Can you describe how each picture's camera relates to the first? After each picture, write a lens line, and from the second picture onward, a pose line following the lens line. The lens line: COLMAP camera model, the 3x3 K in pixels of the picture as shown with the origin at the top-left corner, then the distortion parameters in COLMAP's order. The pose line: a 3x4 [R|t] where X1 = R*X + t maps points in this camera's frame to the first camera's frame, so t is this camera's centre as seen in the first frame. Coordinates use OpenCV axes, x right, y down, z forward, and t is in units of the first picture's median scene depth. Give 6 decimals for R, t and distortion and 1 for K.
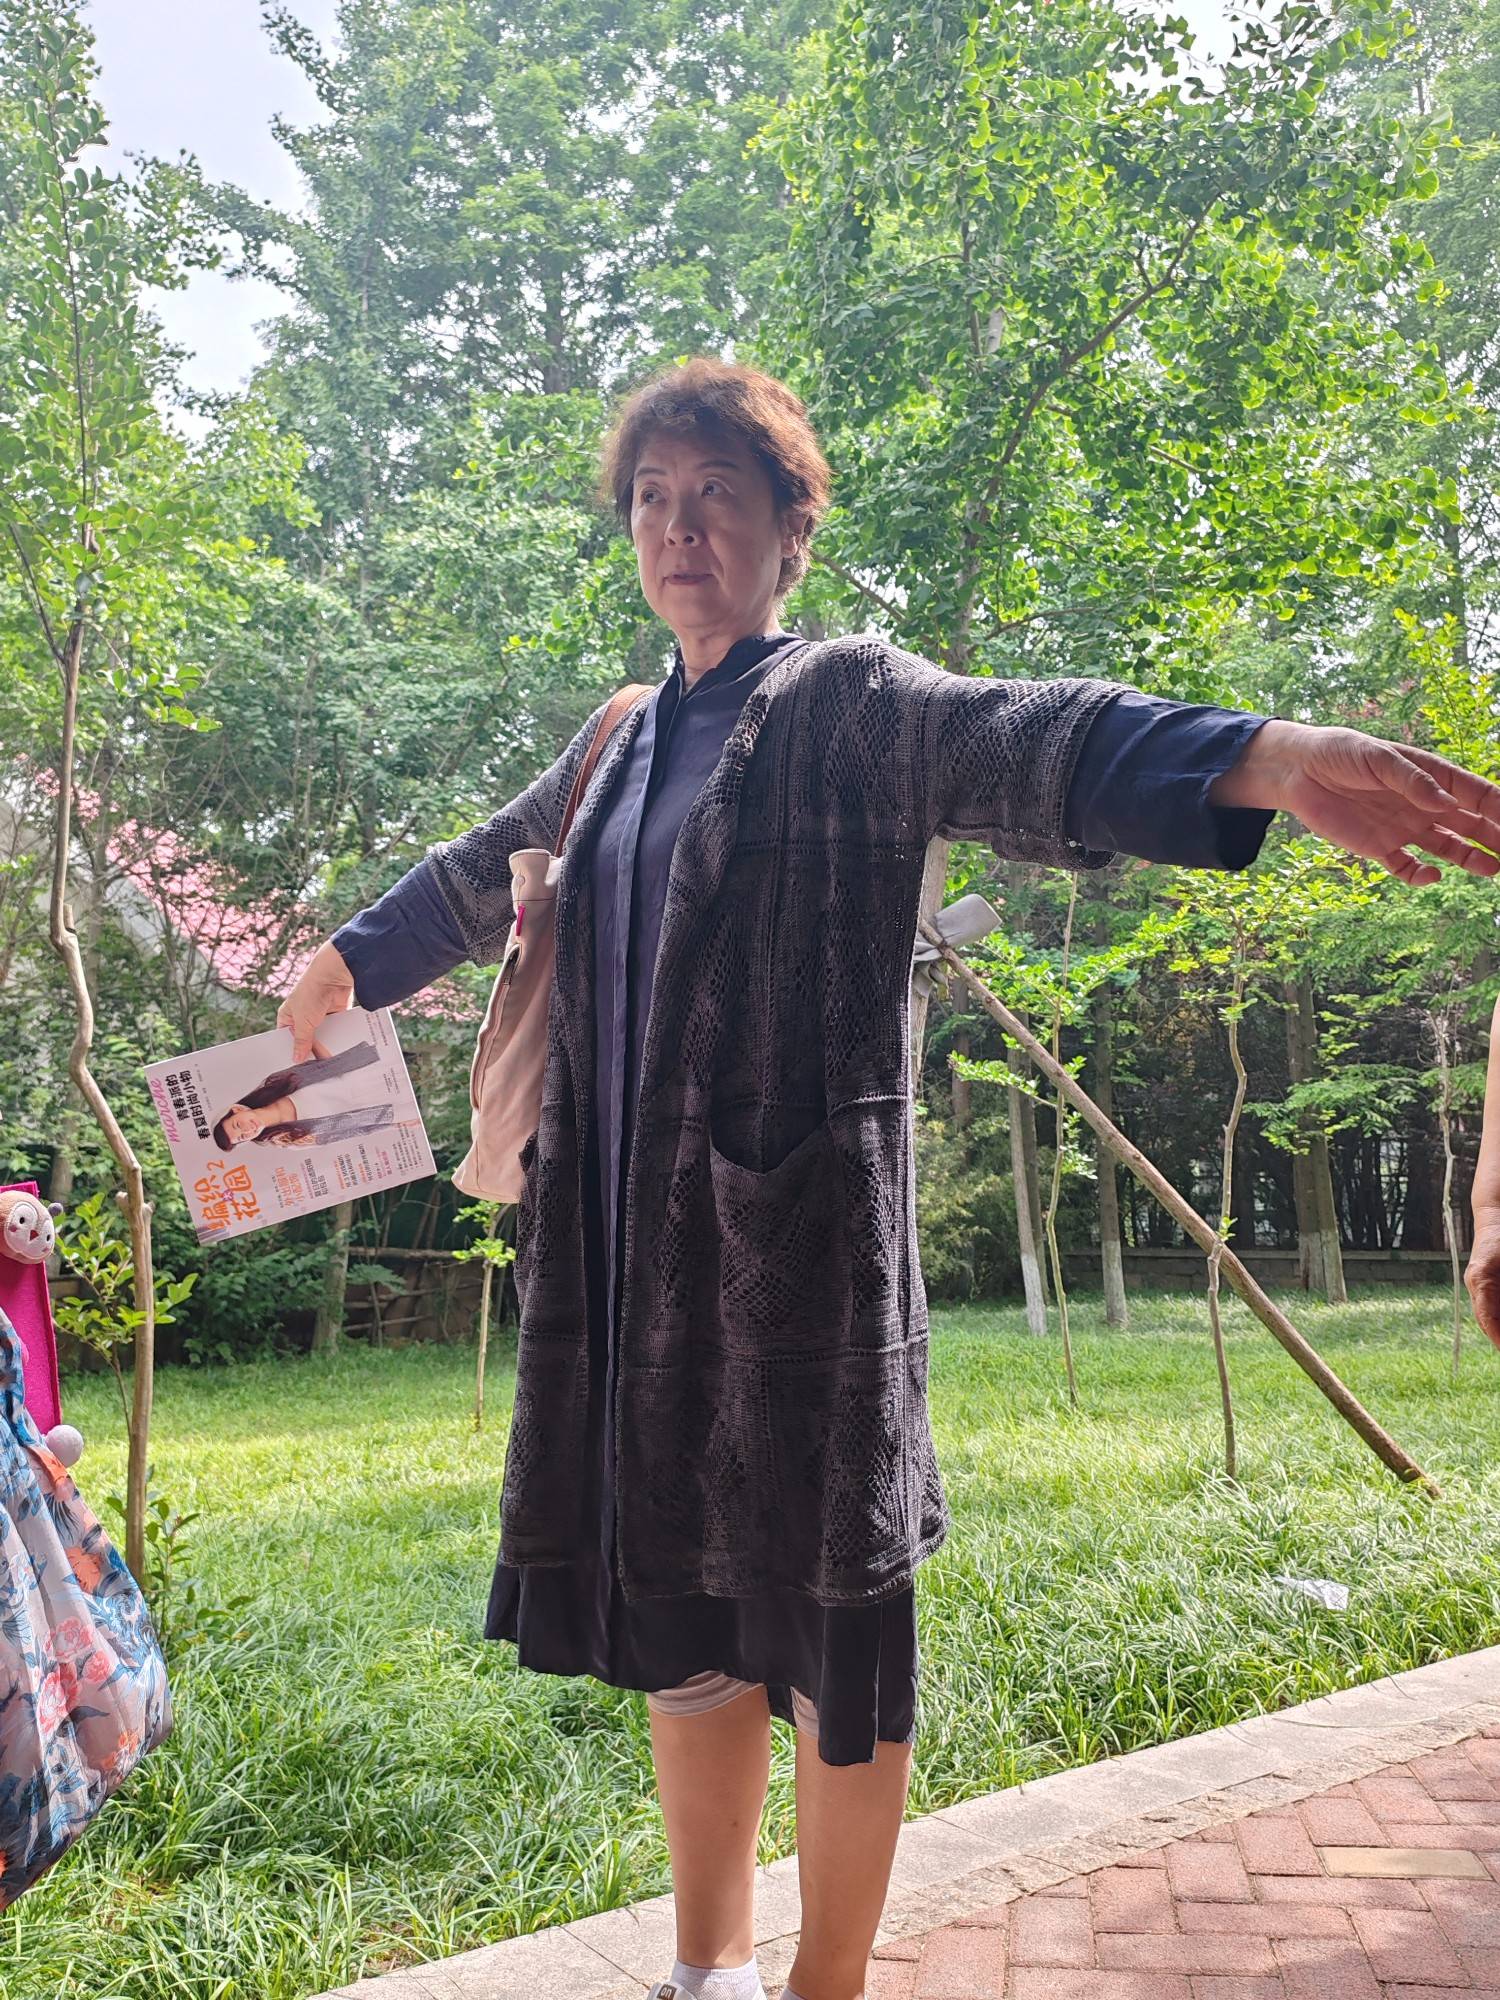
lens RADIAL K [[1552.7, 0, 762.8], [0, 1552.7, 1000.9], [0, 0, 1]] dist [0.053205, -0.069881]
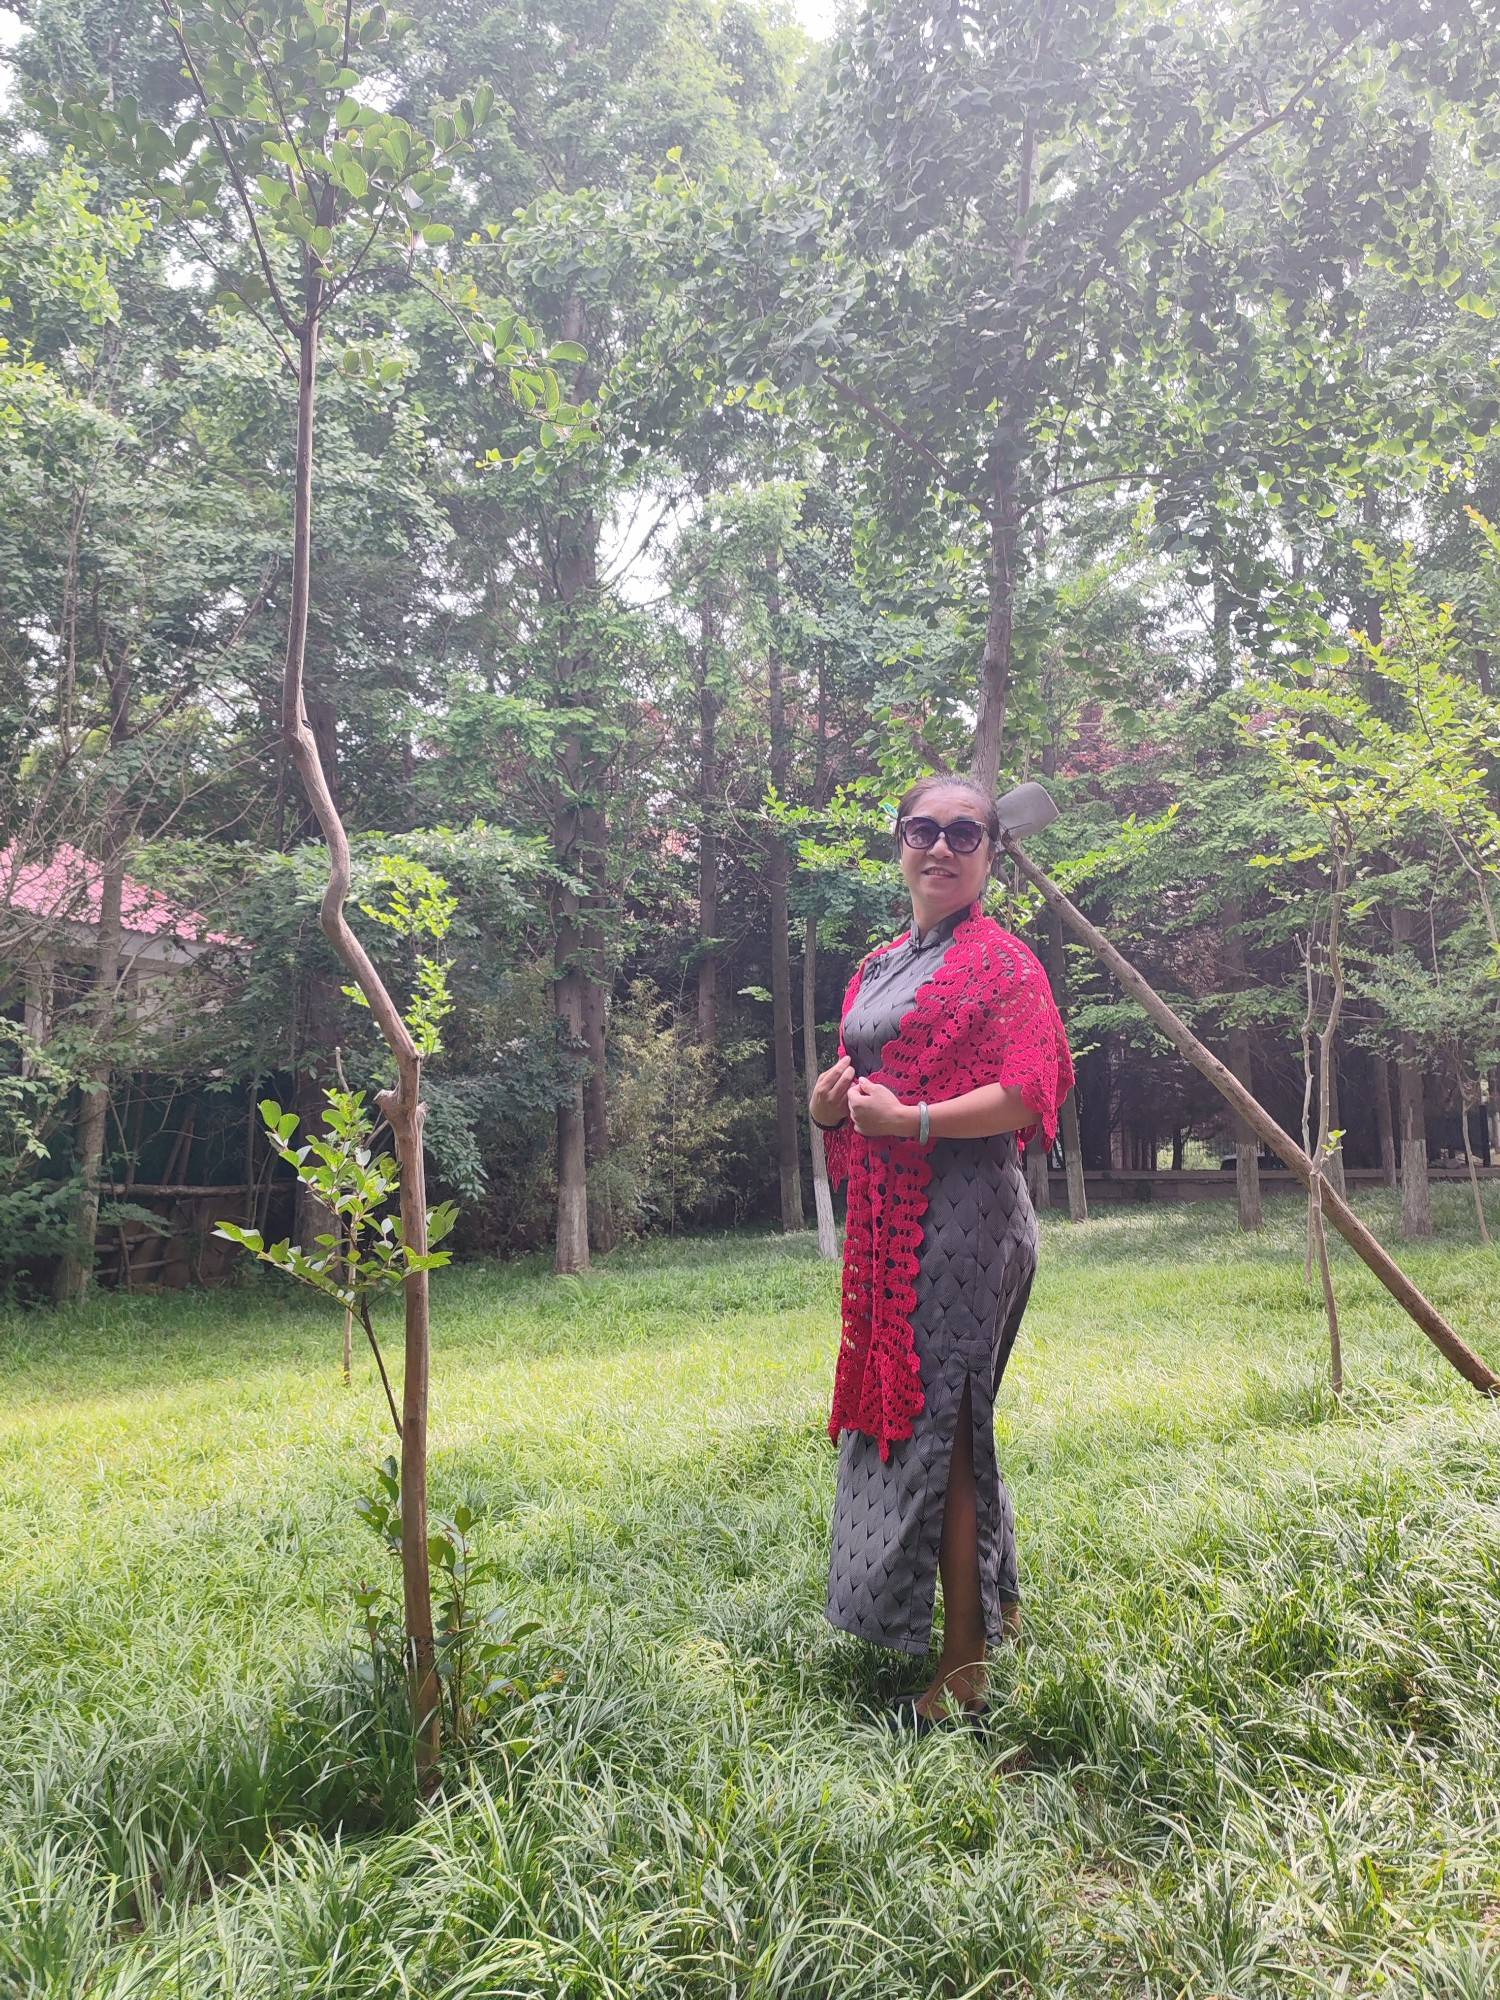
lens RADIAL K [[1552.7, 0, 788.5], [0, 1552.7, 1009.5], [0, 0, 1]] dist [0.053205, -0.069881]
pose [[0.972490, 0.010276, 0.232716, -0.114733], [-0.021626, 0.998695, 0.046276, 0.013977], [-0.231937, -0.050035, 0.971443, 0.075186]]
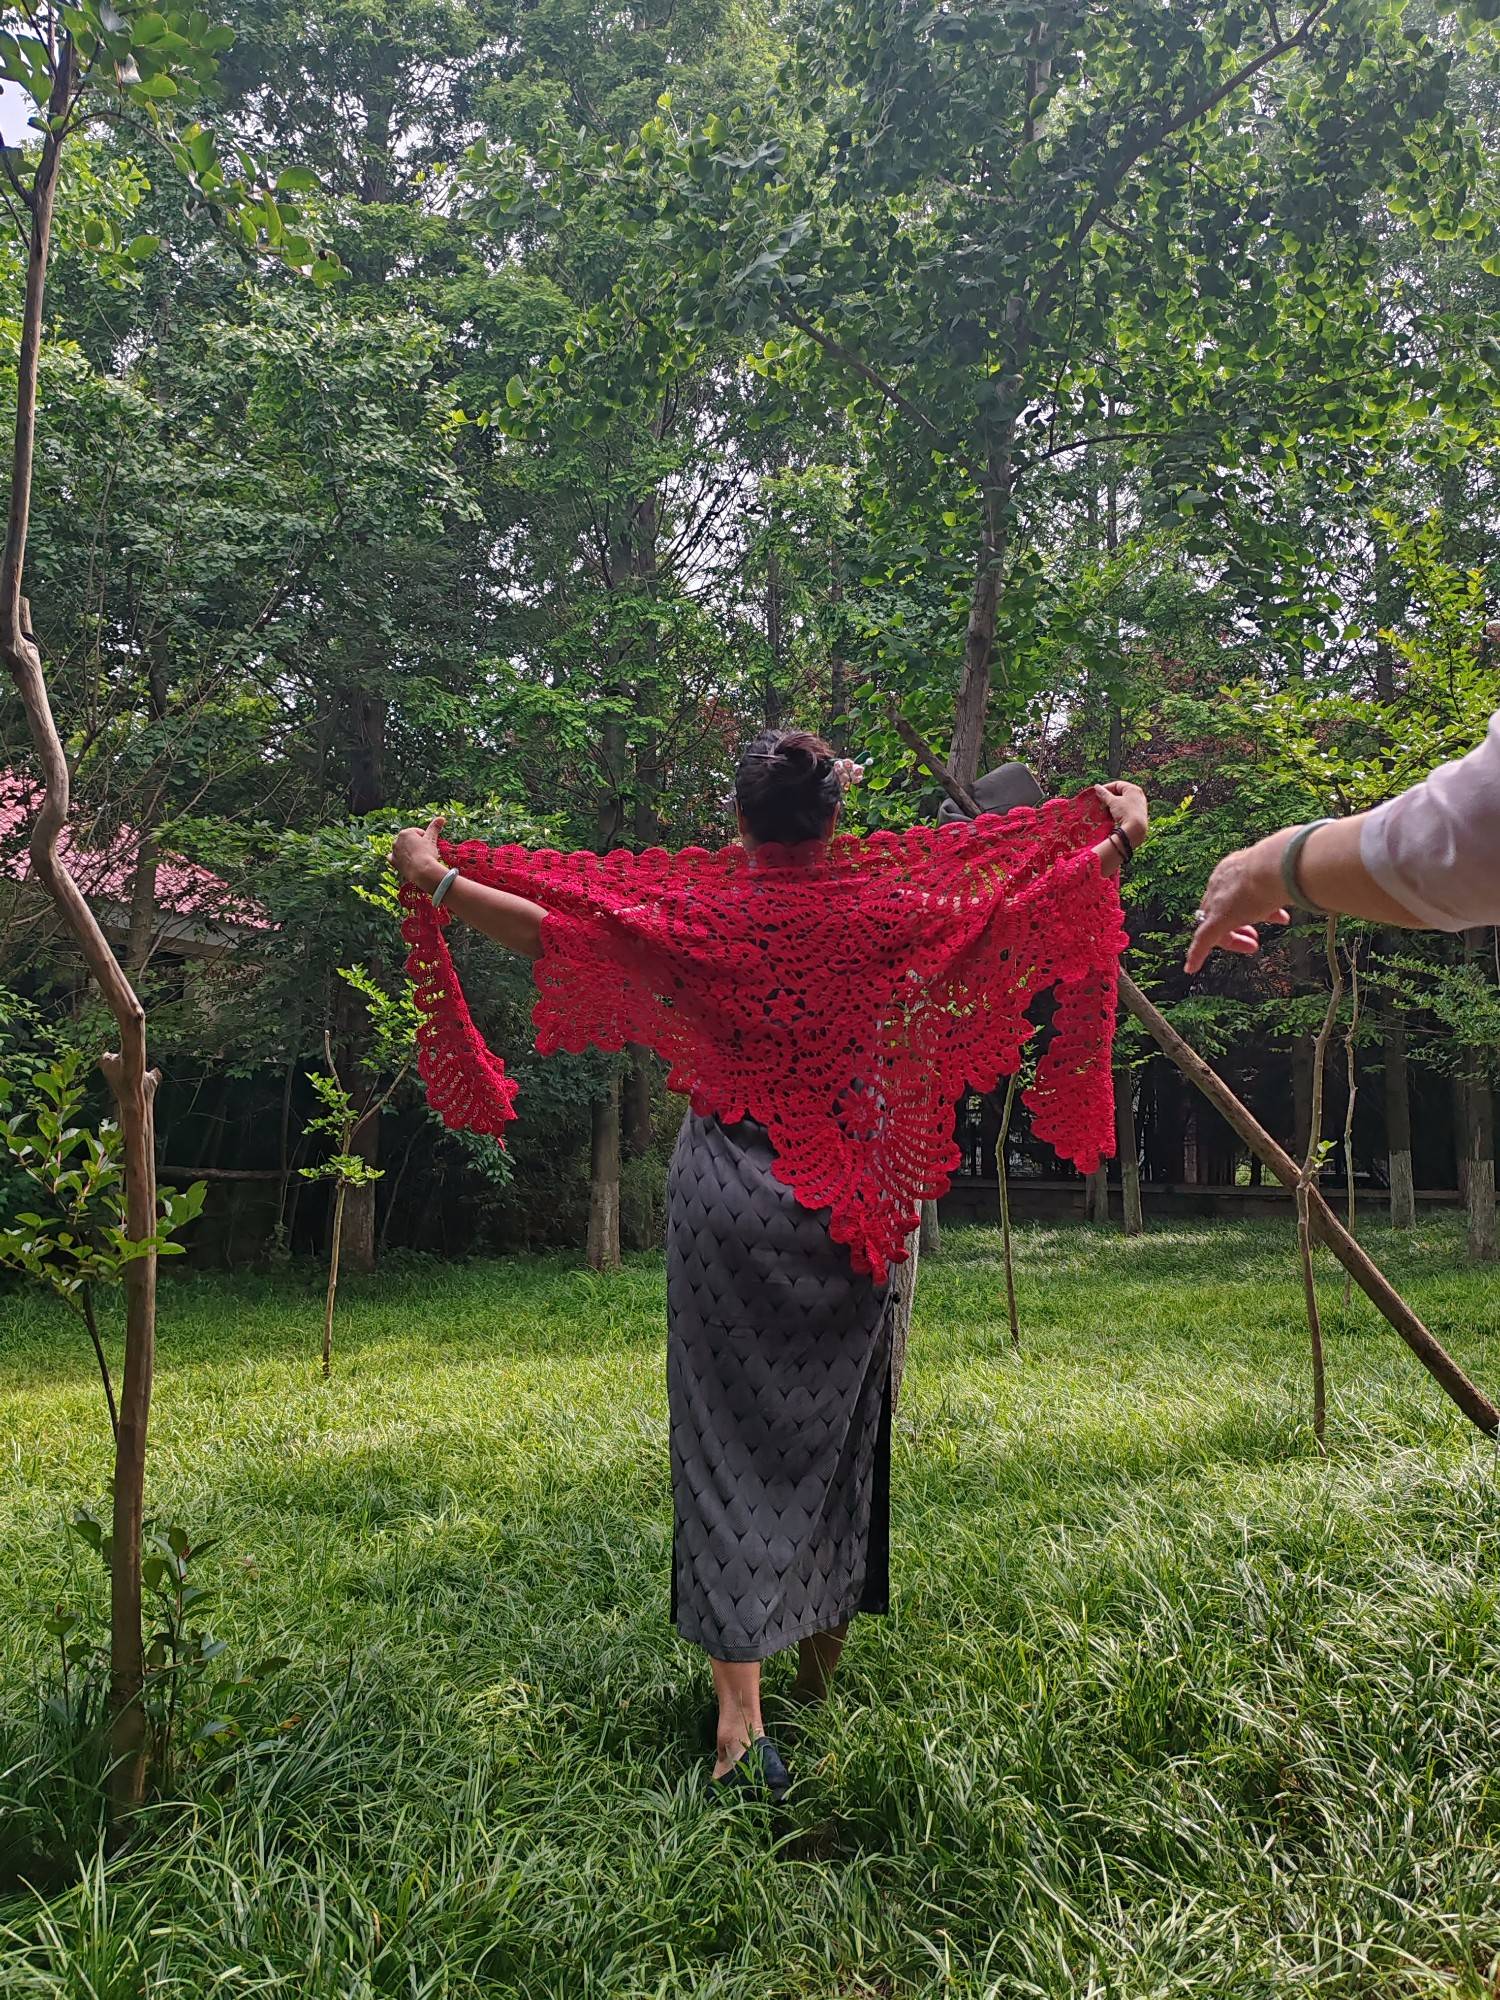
lens RADIAL K [[1552.7, 0, 780.2], [0, 1552.7, 1010.7], [0, 0, 1]] dist [0.053205, -0.069881]
pose [[0.983914, 0.034305, 0.175320, -0.073057], [-0.043152, 0.997967, 0.046902, 0.018333], [-0.173355, -0.053713, 0.983394, 0.093469]]
